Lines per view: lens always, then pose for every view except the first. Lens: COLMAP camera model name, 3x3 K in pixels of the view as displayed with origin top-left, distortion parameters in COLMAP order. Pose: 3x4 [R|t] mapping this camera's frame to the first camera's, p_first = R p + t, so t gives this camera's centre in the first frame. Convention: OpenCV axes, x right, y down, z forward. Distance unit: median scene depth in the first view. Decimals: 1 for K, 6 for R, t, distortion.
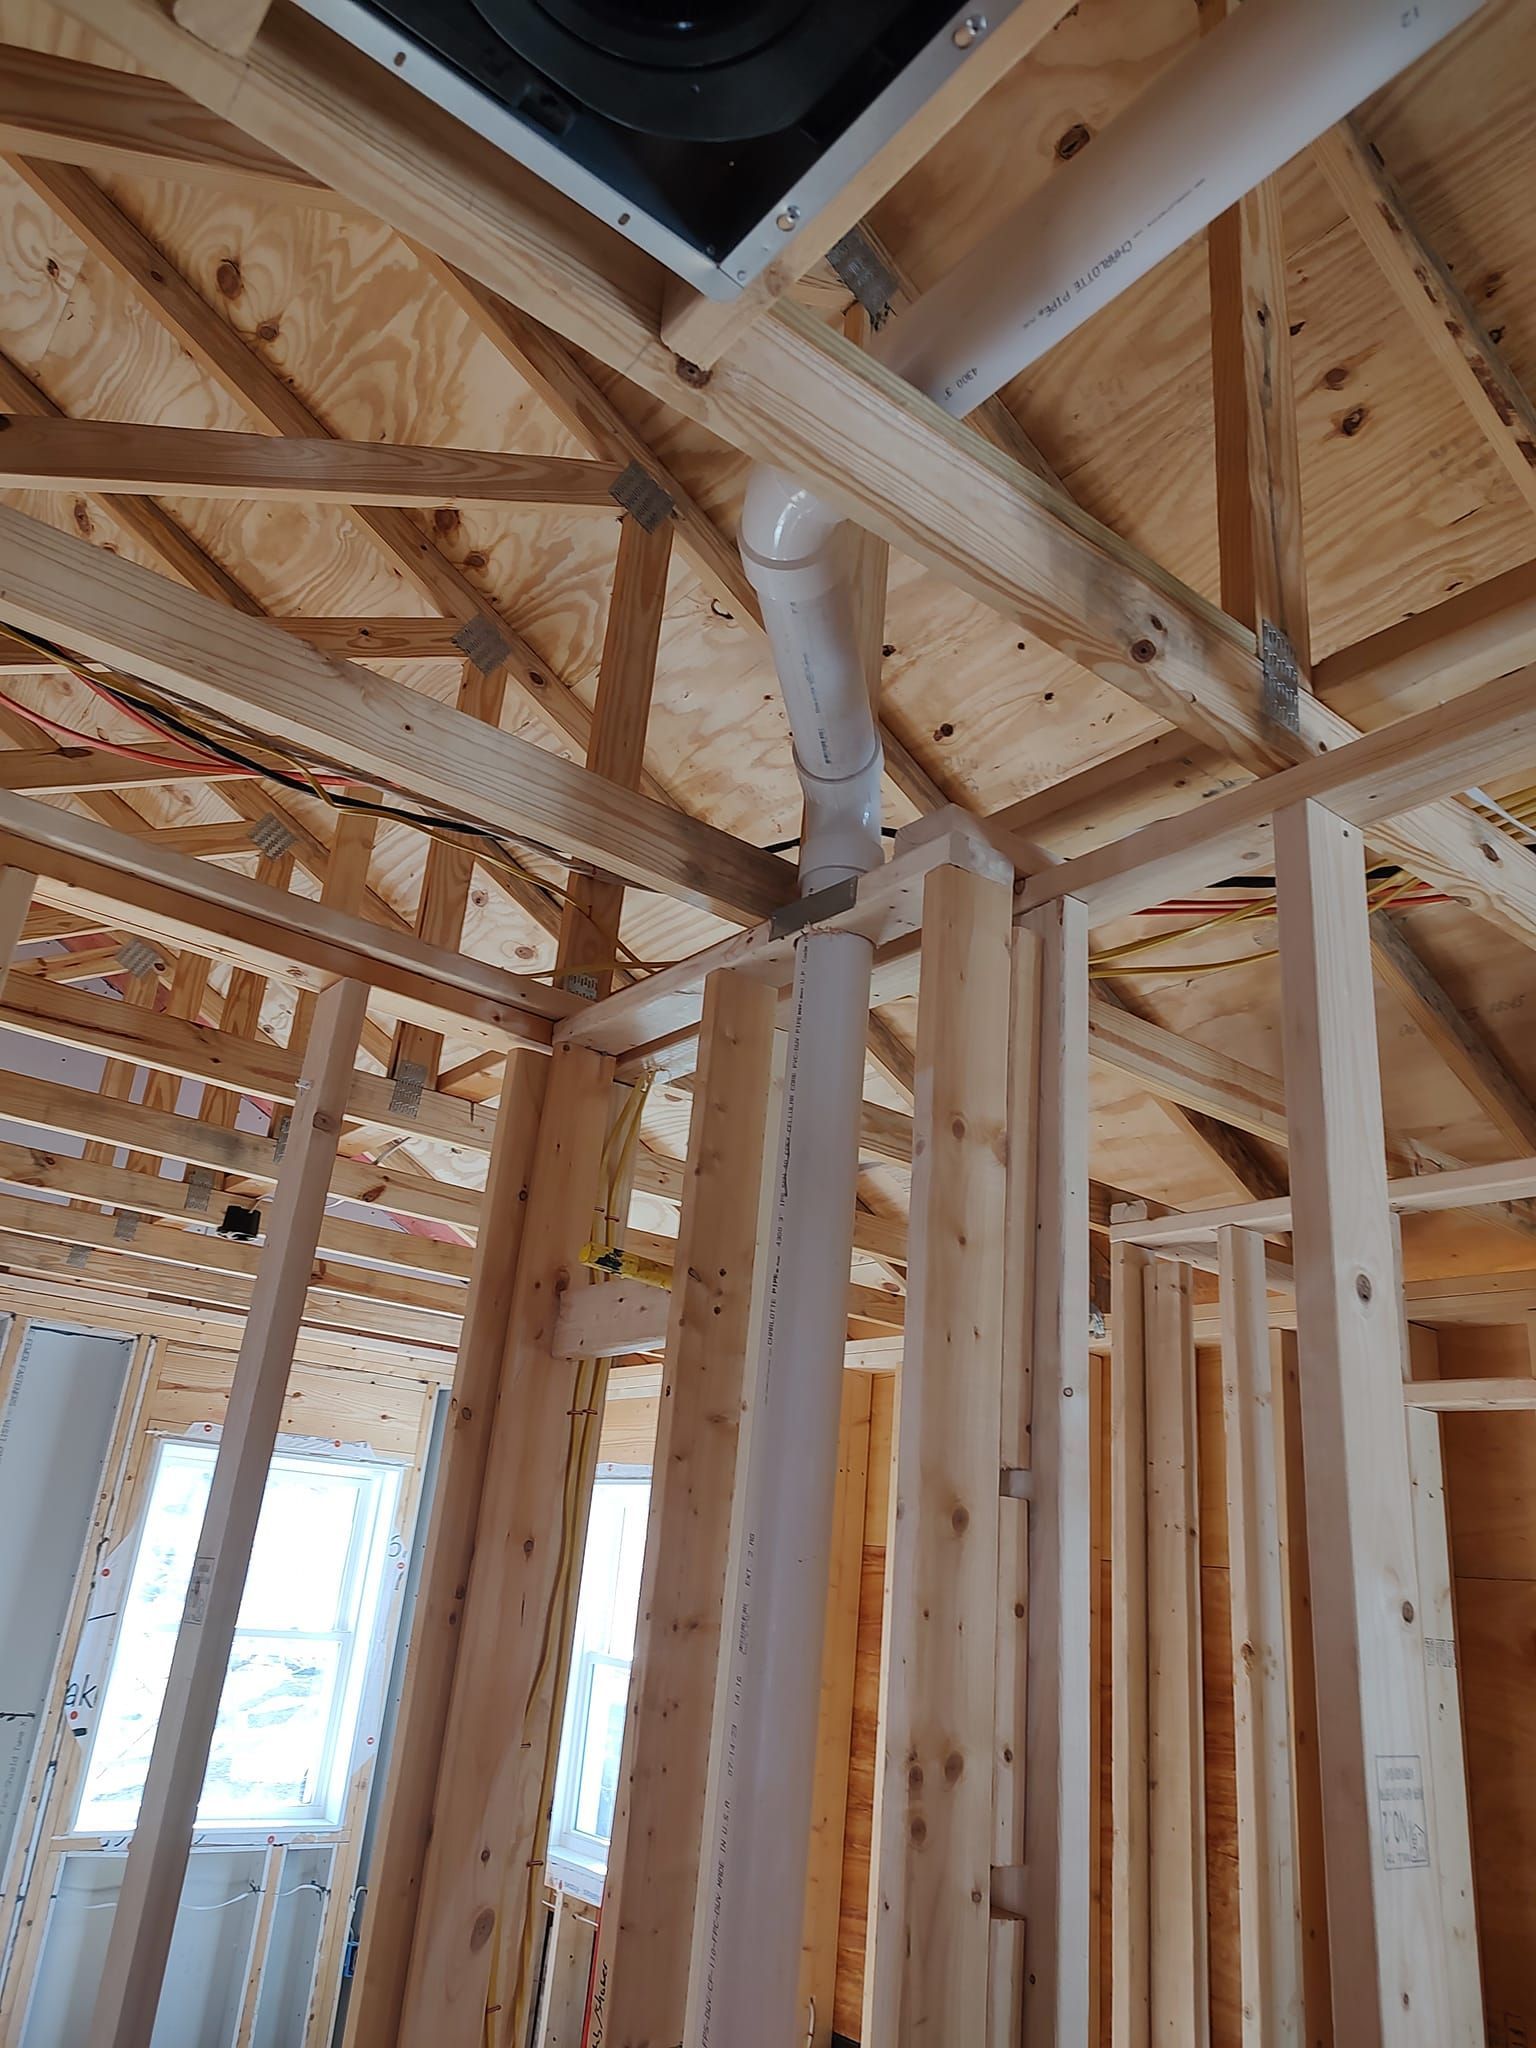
lens RADIAL K [[1445.1, 0, 762.9], [0, 1445.1, 1026.9], [0, 0, 1]] dist [-0.003462, -0.002809]
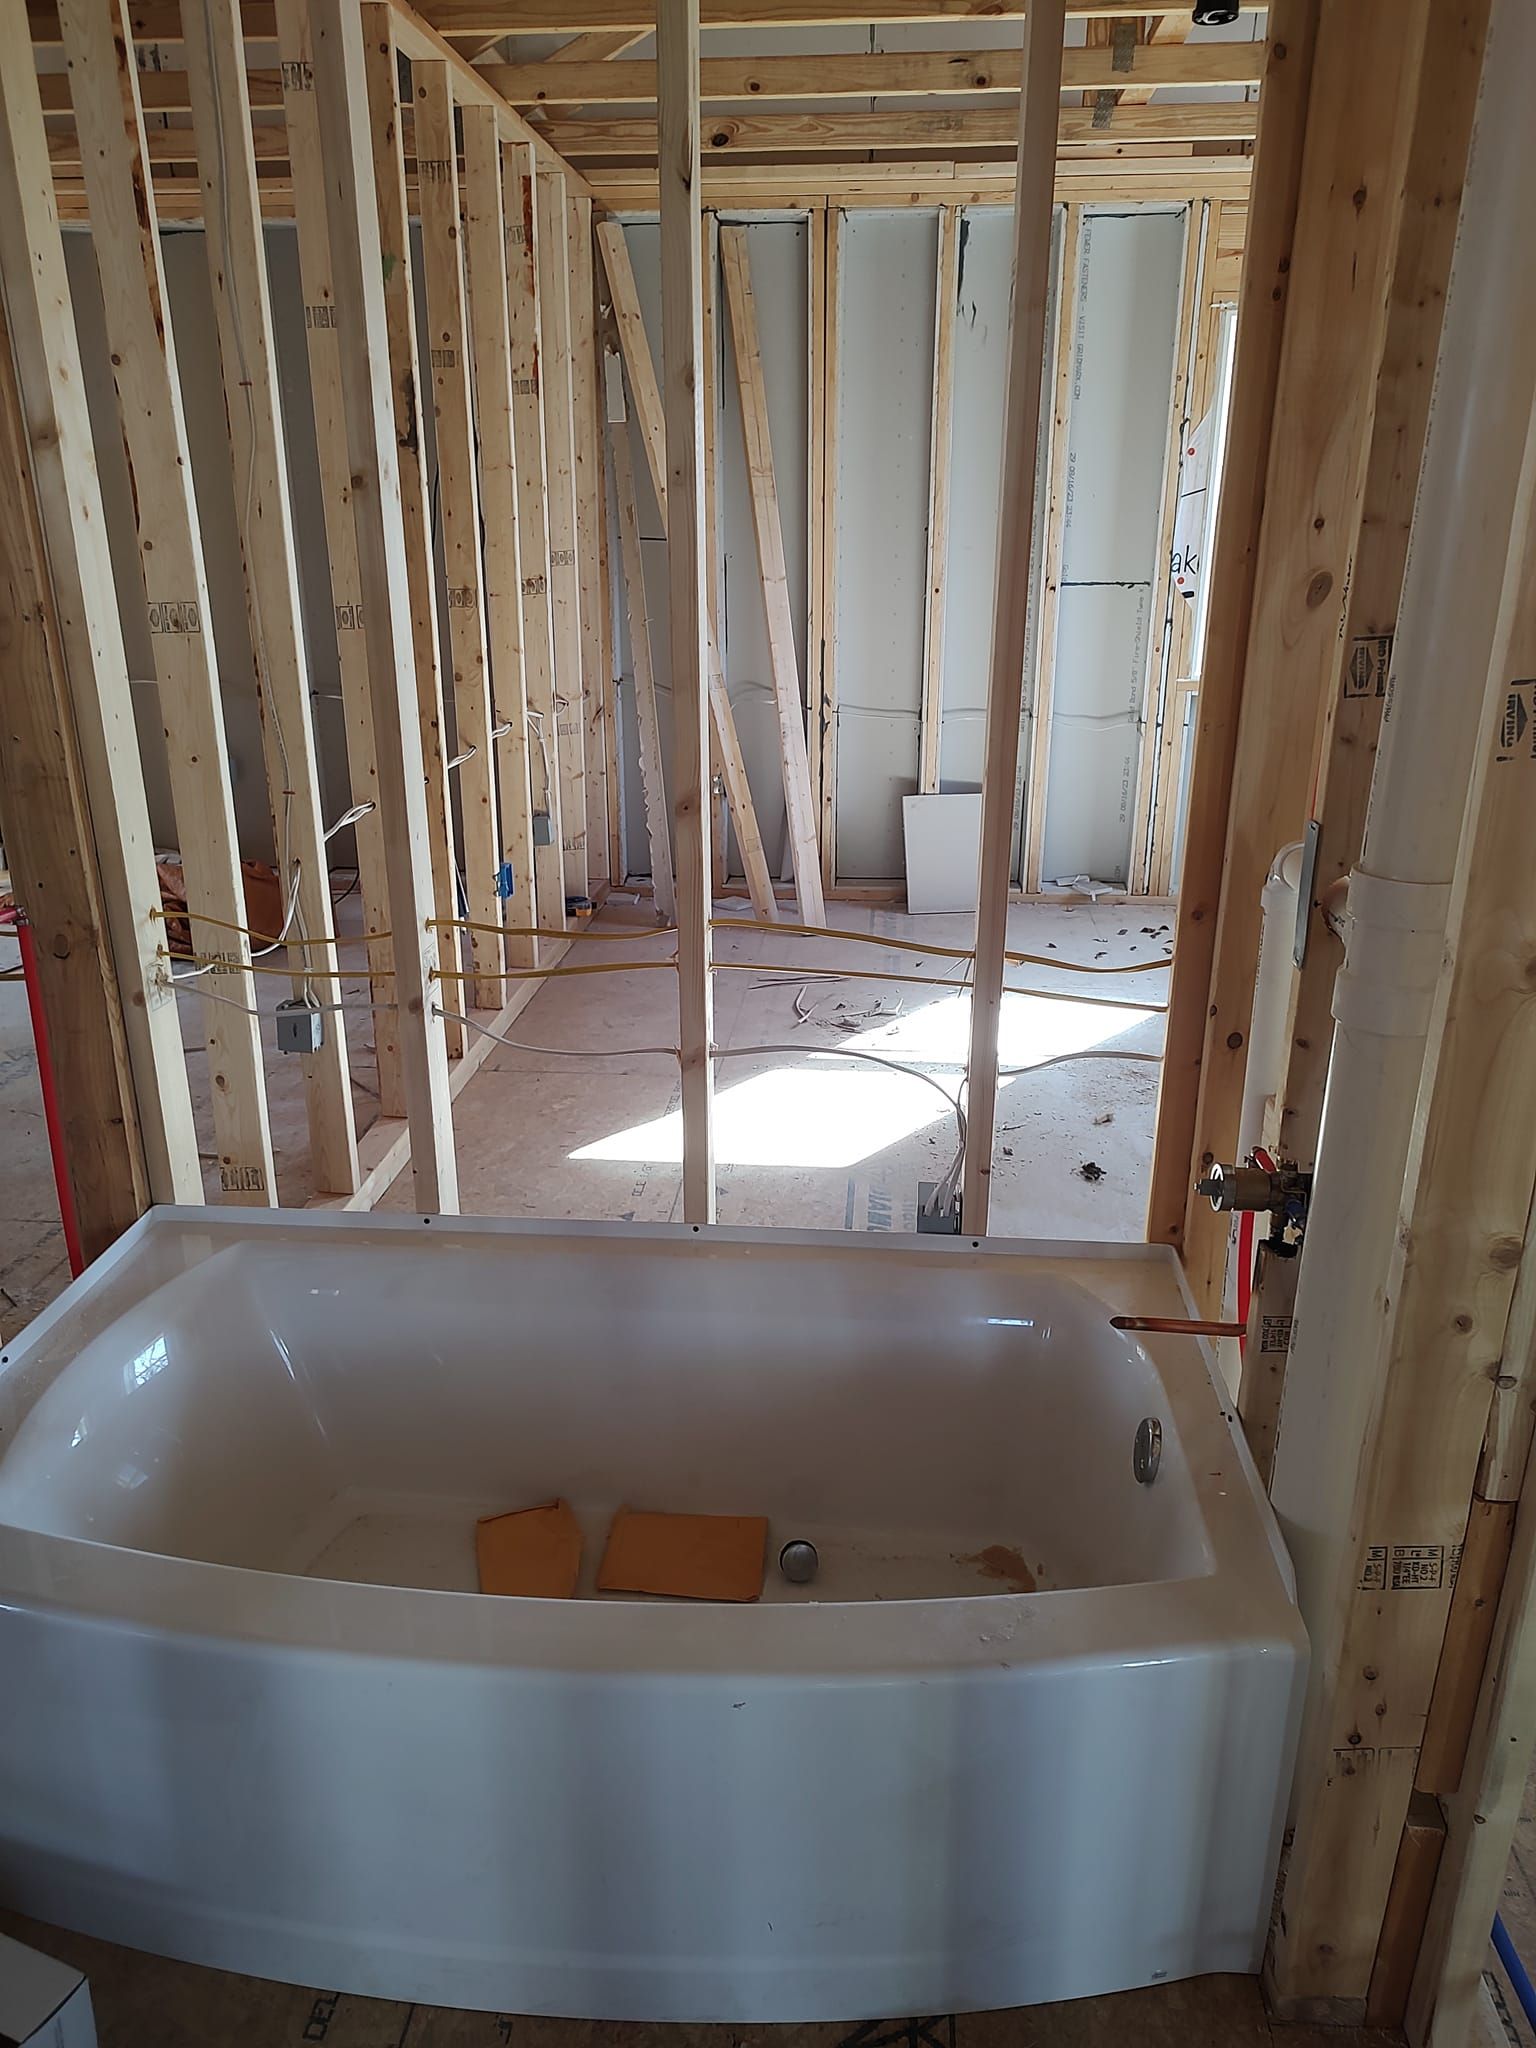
lens RADIAL K [[1445.1, 0, 762.9], [0, 1445.1, 1026.9], [0, 0, 1]] dist [-0.003462, -0.002809]
pose [[0.724619, 0.152441, -0.672078, 0.093128], [0.310842, 0.798091, 0.516166, 0.074584], [0.615064, -0.582935, 0.530927, 0.003601]]
